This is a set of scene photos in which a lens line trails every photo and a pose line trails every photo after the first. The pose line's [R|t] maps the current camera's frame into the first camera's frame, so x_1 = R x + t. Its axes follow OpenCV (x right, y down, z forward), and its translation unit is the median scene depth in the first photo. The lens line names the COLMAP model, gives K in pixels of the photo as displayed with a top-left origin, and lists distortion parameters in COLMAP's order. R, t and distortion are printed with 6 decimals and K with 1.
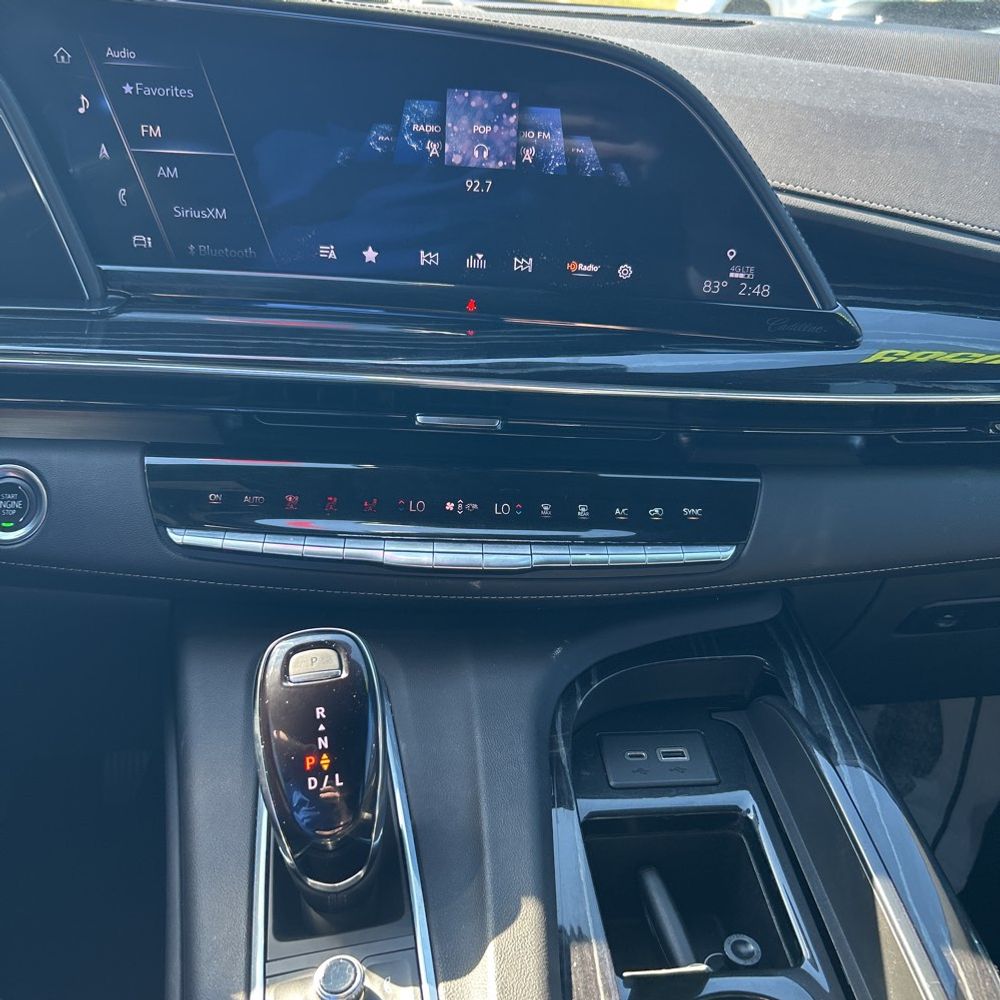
lens RADIAL K [[1018.7, 0, 498.2], [0, 1018.7, 496.8], [0, 0, 1]] dist [0.018503, 0.000000]
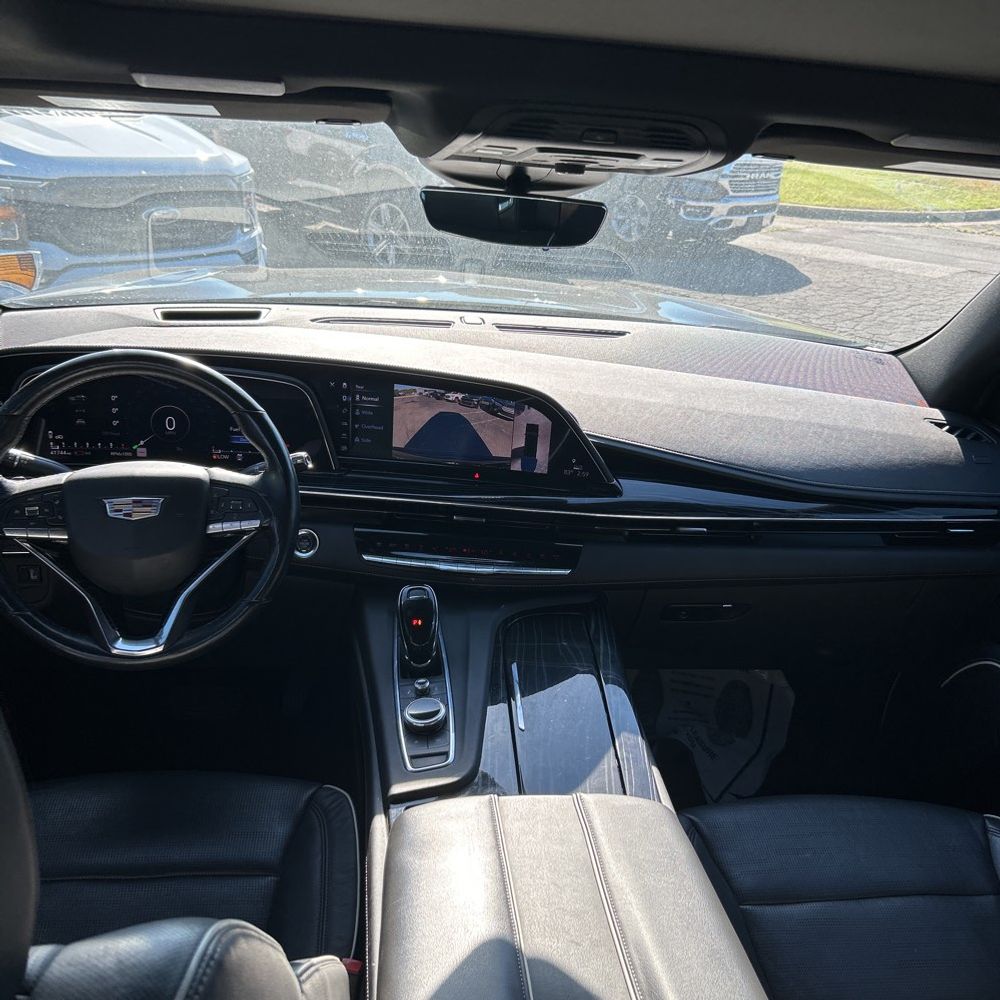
lens RADIAL K [[1018.7, 0, 498.9], [0, 1018.7, 500.8], [0, 0, 1]] dist [0.018503, 0.000000]
pose [[0.998684, 0.033064, -0.039202, 0.143210], [-0.036777, 0.994494, -0.098129, 0.136879], [0.035741, 0.099442, 0.994401, -1.658154]]
